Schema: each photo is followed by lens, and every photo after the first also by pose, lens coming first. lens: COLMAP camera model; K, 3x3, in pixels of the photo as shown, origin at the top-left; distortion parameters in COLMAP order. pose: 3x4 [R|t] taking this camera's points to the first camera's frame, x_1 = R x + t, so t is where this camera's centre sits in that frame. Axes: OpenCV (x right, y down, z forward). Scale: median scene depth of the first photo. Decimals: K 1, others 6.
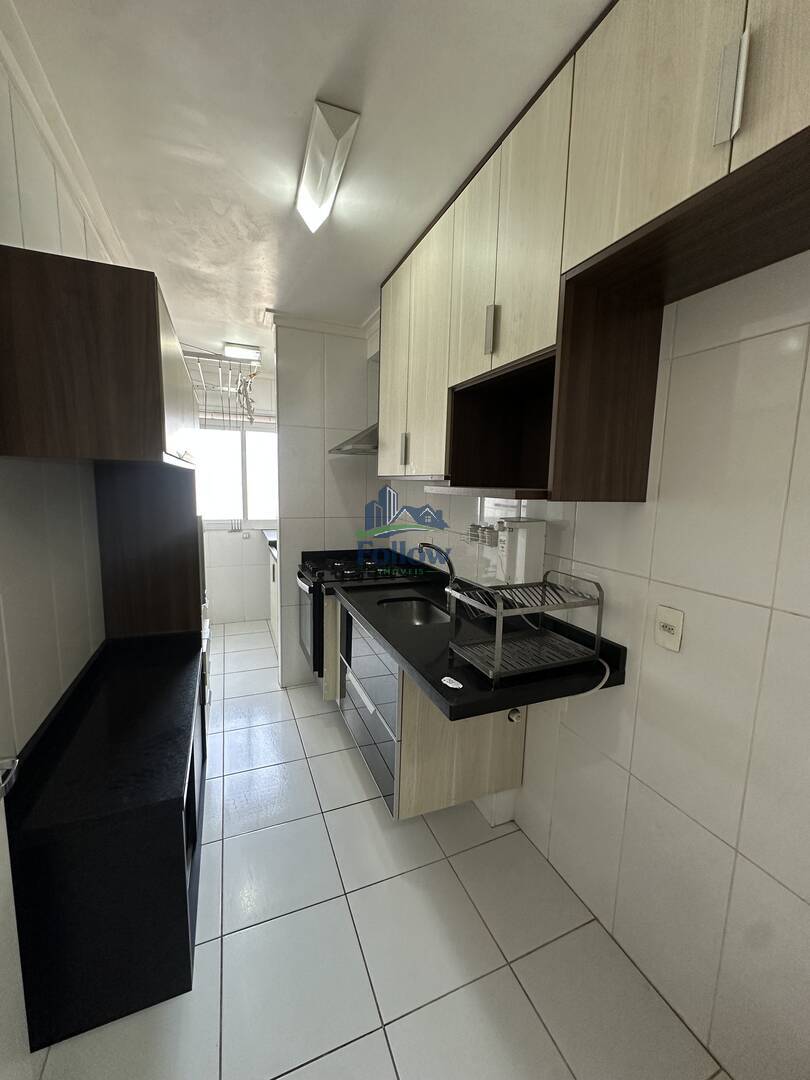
lens RADIAL K [[432.9, 0, 406.9], [0, 432.9, 546.3], [0, 0, 1]] dist [-0.003050, 0.000435]
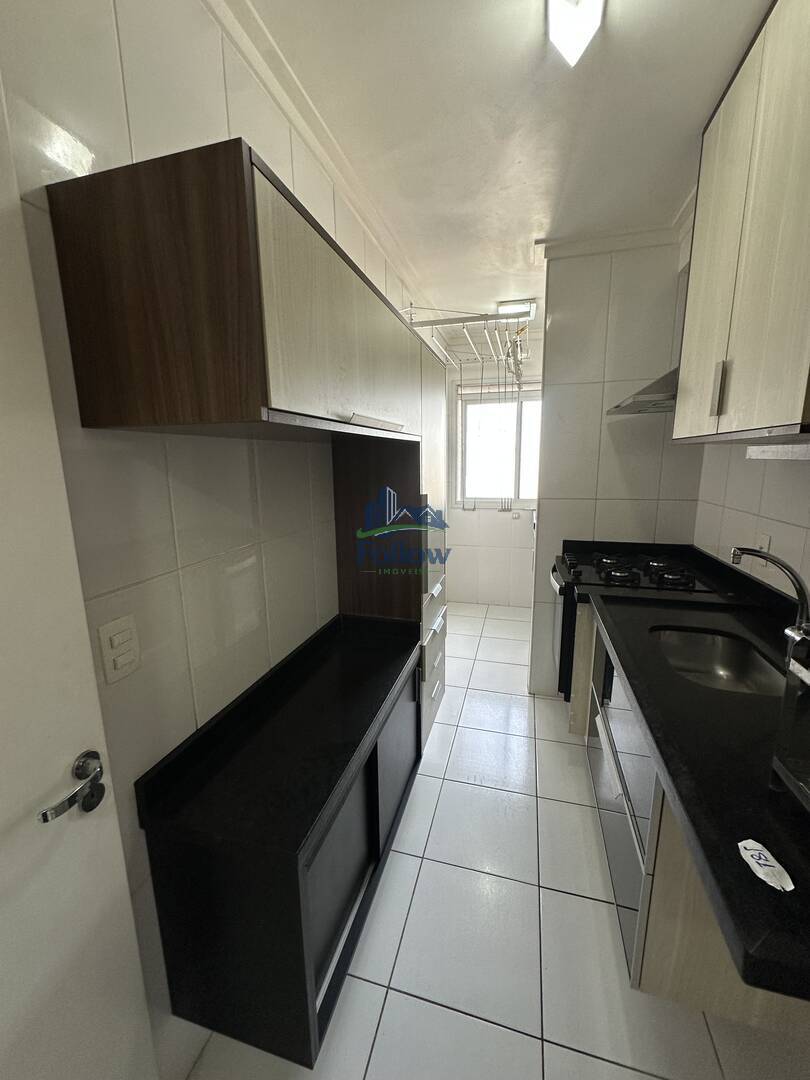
lens RADIAL K [[432.9, 0, 405.7], [0, 432.9, 539.4], [0, 0, 1]] dist [-0.003050, 0.000435]
pose [[0.786170, 0.083260, -0.612376, 0.027777], [-0.062313, 0.996513, 0.055490, -0.018079], [0.614861, -0.005466, 0.788617, 0.199408]]
